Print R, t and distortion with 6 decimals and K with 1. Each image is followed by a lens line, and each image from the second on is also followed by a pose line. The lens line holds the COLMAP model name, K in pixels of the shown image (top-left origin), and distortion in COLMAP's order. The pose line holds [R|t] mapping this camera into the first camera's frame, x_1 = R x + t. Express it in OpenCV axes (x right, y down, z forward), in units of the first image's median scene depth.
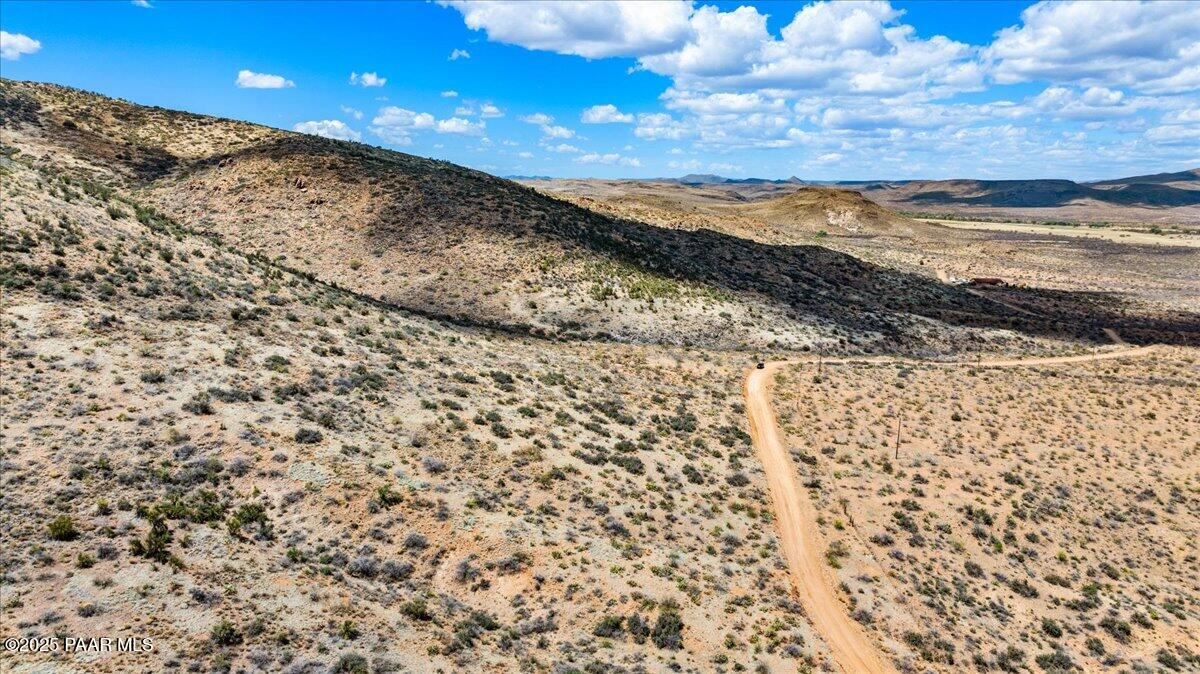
lens RADIAL K [[847.7, 0, 595.7], [0, 847.7, 332.0], [0, 0, 1]] dist [-0.054498, 0.071507]
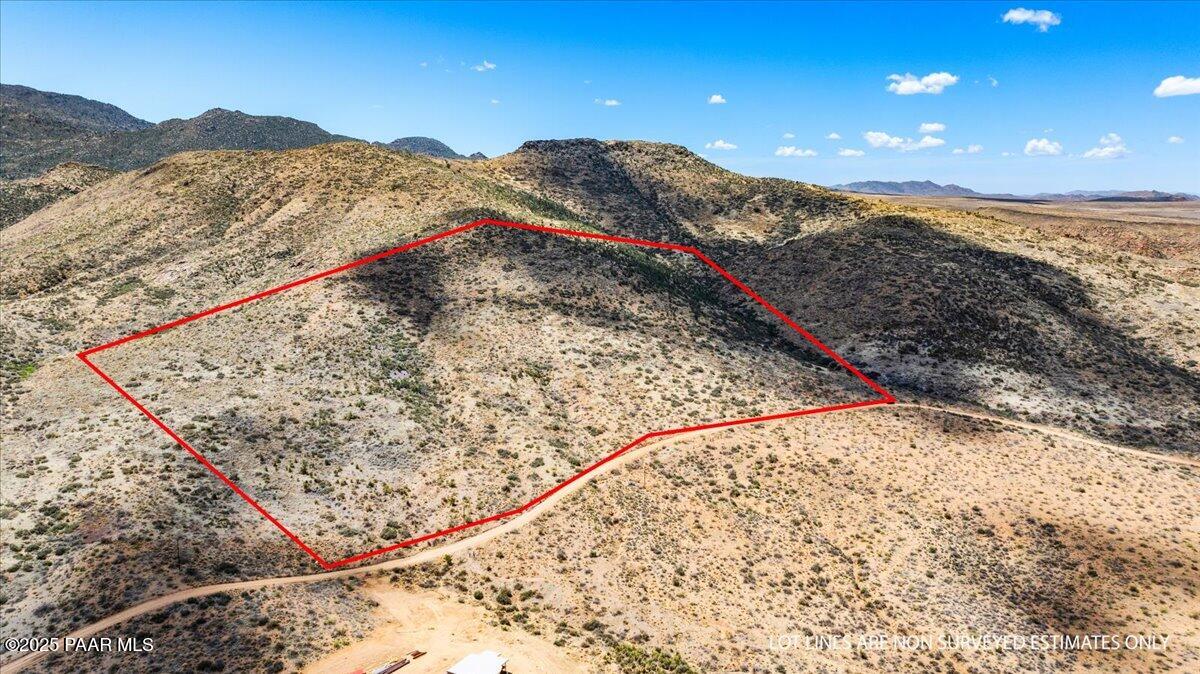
lens RADIAL K [[847.7, 0, 595.7], [0, 847.7, 332.0], [0, 0, 1]] dist [-0.054498, 0.071507]
pose [[0.554680, 0.135561, -0.820947, 1.759874], [-0.150115, 0.986753, 0.061513, -0.160555], [0.818411, 0.089117, 0.567682, -0.612132]]
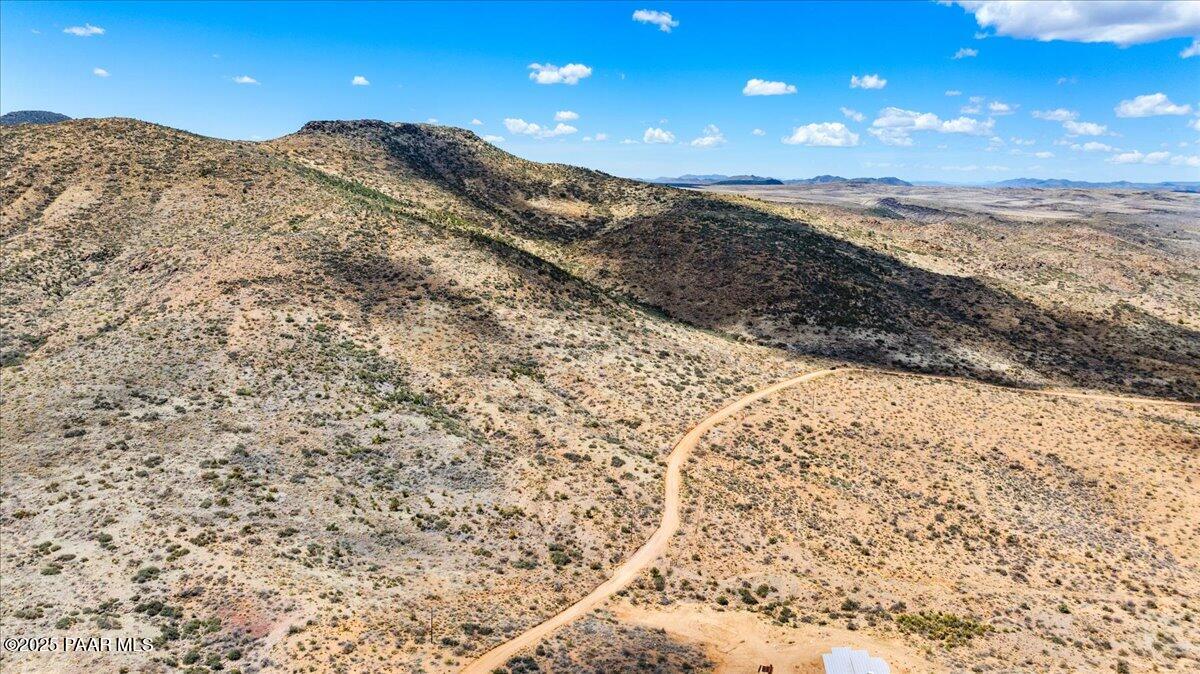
lens RADIAL K [[841.9, 0, 594.3], [0, 841.9, 340.6], [0, 0, 1]] dist [-0.024253, 0.006433]
pose [[0.842827, 0.103186, -0.528201, 1.043645], [-0.097667, 0.994477, 0.038432, -0.057452], [0.529249, 0.019196, 0.848249, -1.199219]]
